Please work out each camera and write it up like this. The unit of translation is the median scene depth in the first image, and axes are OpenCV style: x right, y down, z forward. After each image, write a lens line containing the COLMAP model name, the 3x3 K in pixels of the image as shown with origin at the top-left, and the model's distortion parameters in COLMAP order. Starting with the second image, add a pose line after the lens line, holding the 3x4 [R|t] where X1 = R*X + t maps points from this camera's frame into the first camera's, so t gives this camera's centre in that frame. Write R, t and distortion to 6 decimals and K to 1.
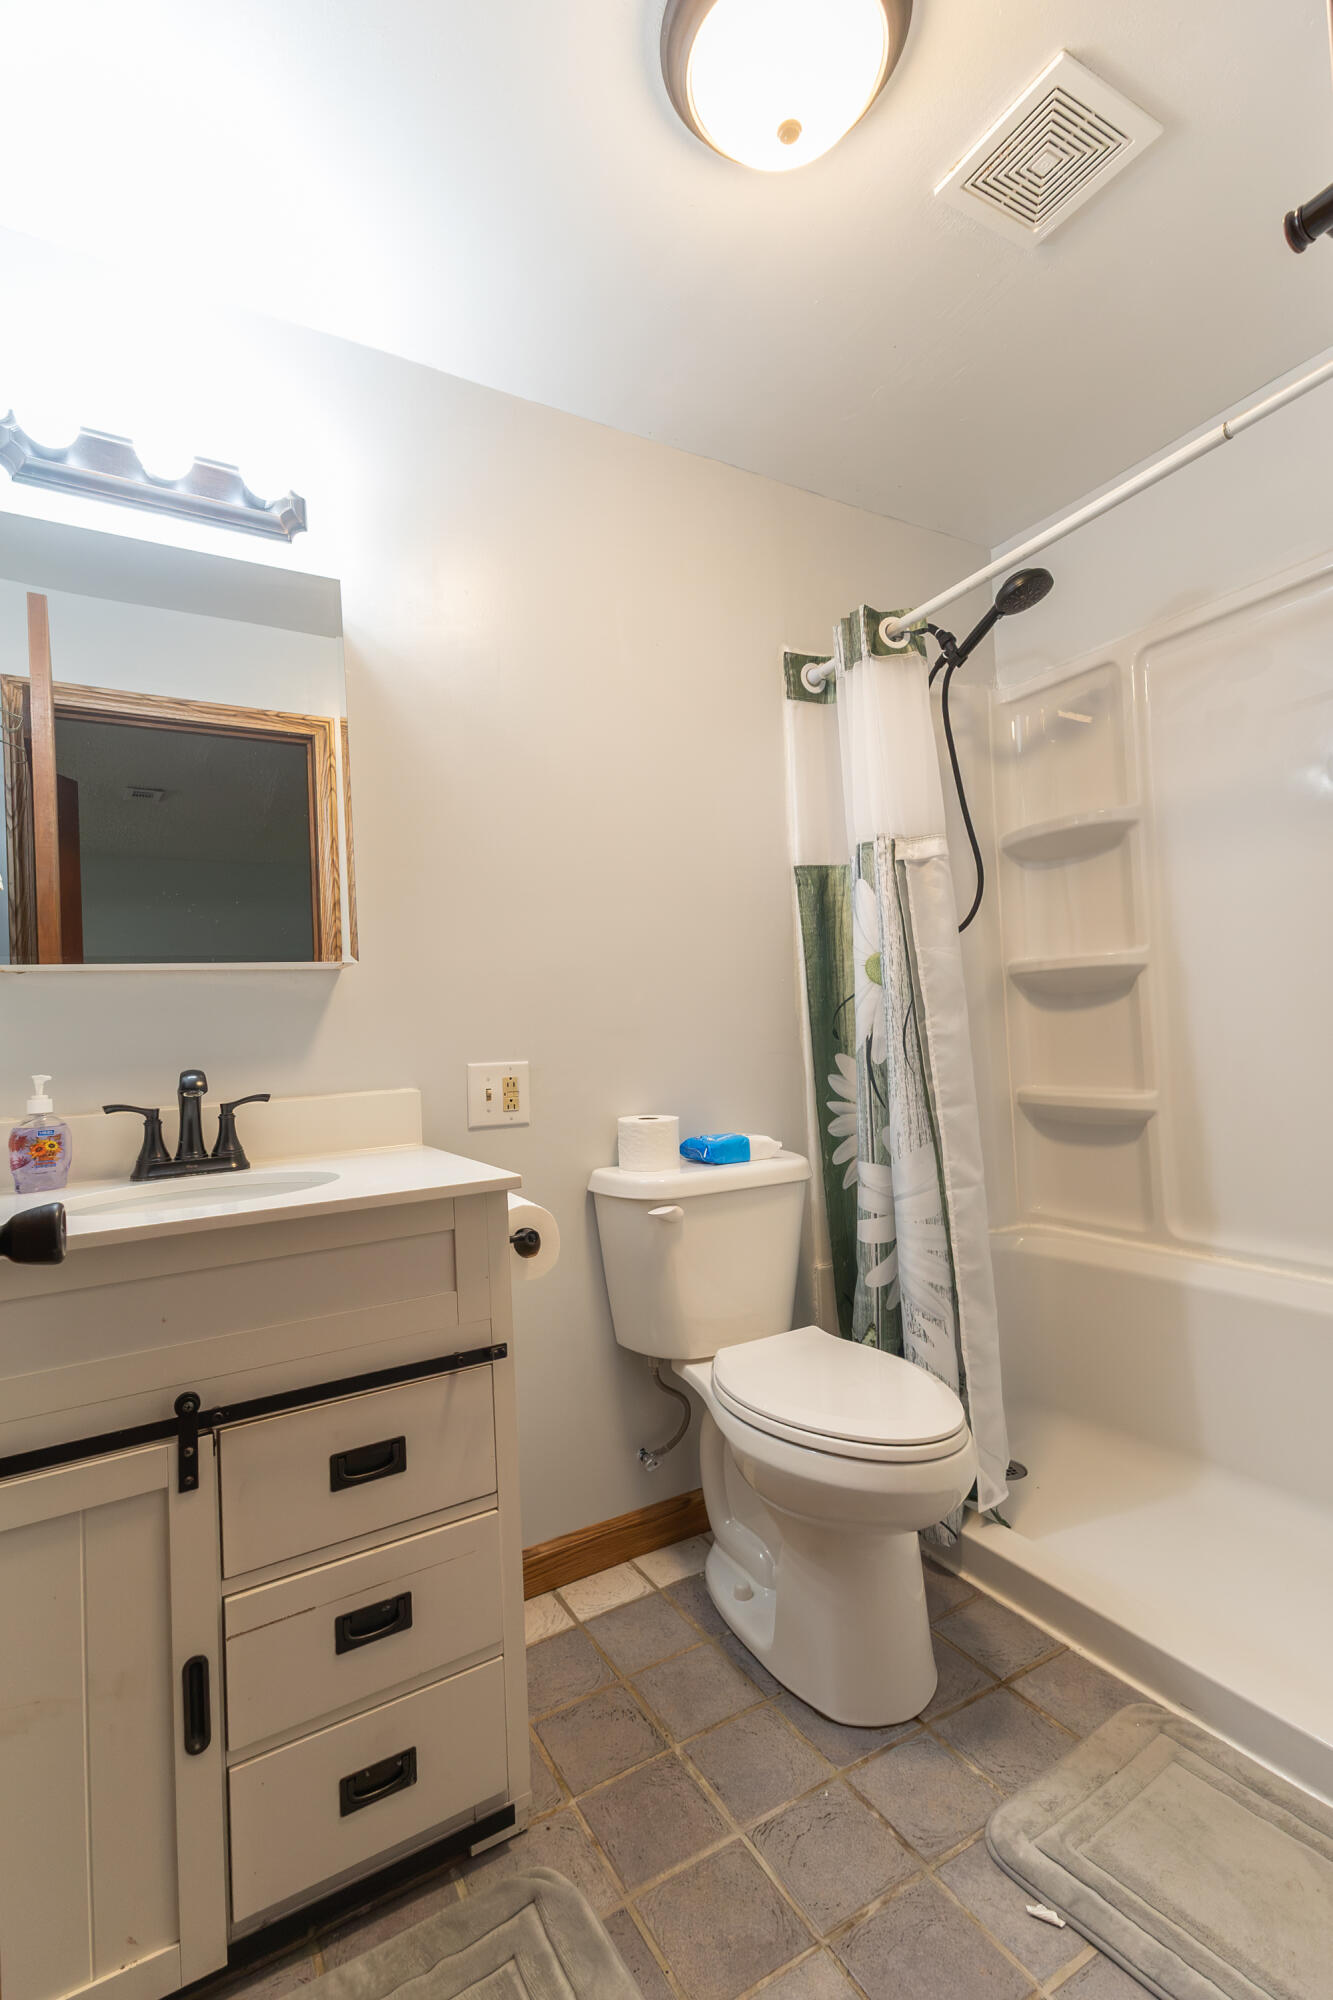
lens RADIAL K [[914.4, 0, 658.4], [0, 914.4, 1002.1], [0, 0, 1]] dist [0.016276, -0.001367]
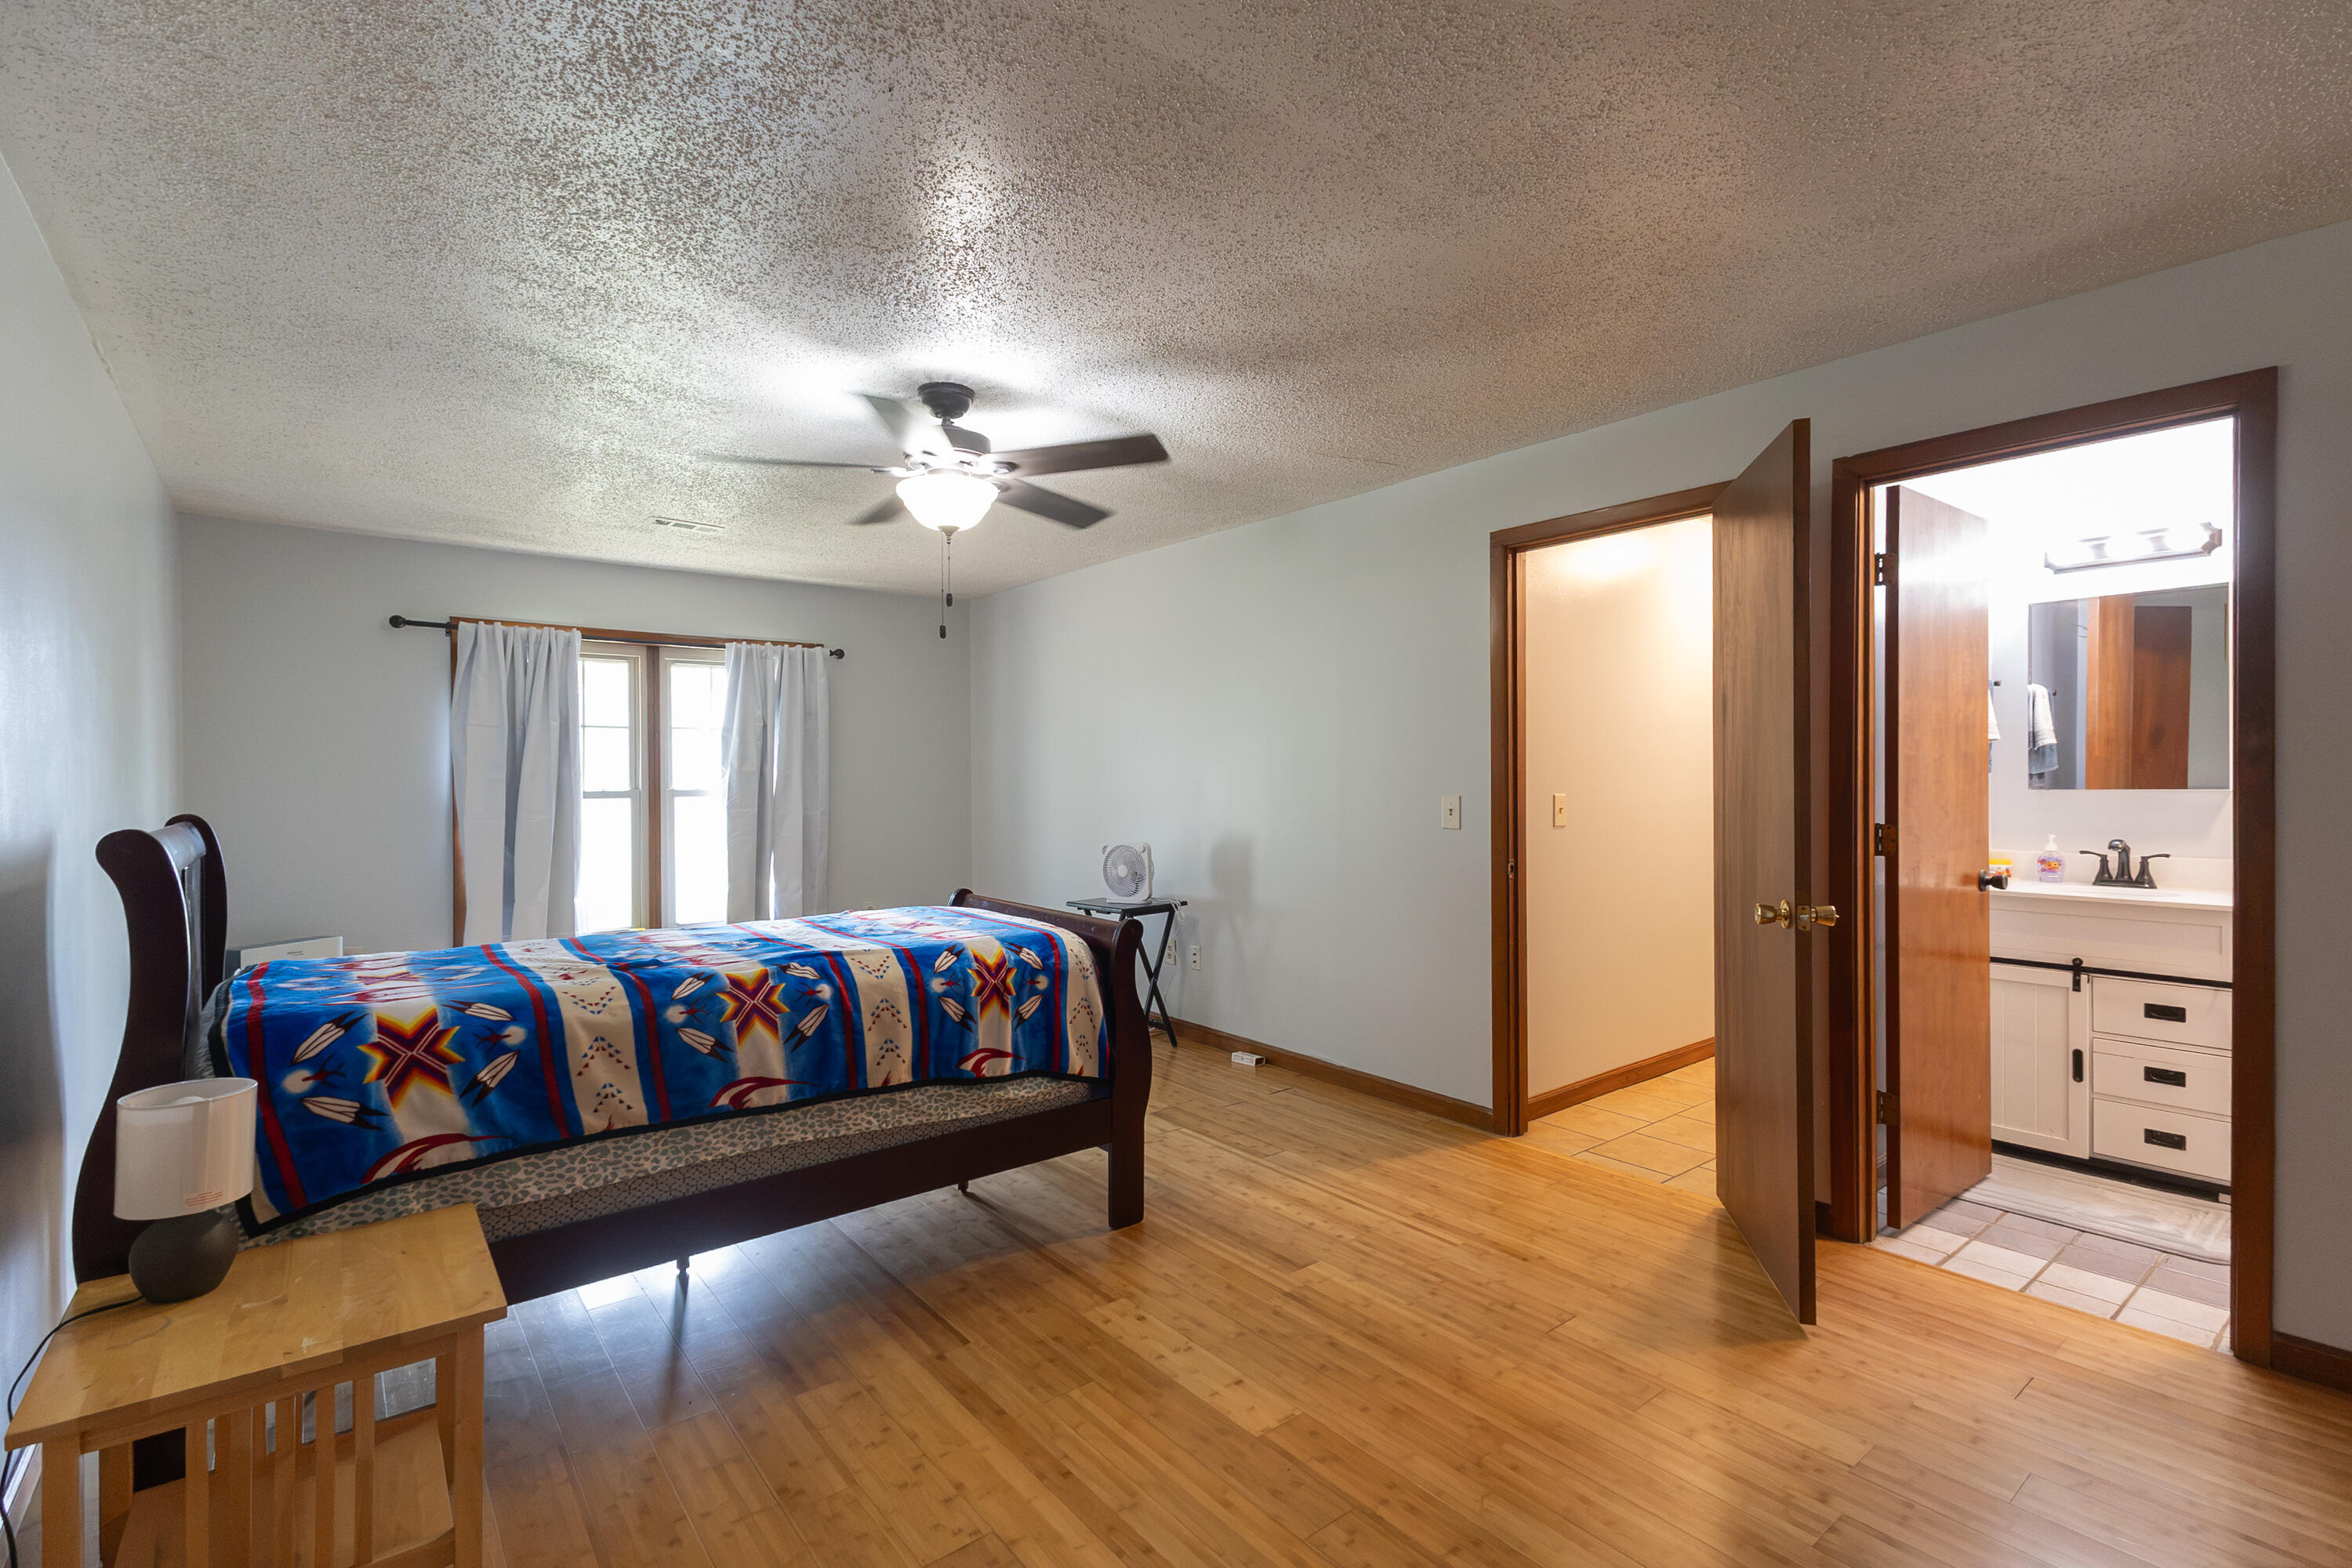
lens RADIAL K [[1075.4, 0, 1166.5], [0, 1075.4, 786.8], [0, 0, 1]] dist [0.016276, -0.001367]
pose [[0.127718, 0.056799, -0.990183, 1.887421], [0.026507, 0.997807, 0.060656, -0.288173], [0.991456, -0.033994, 0.125932, -1.697620]]
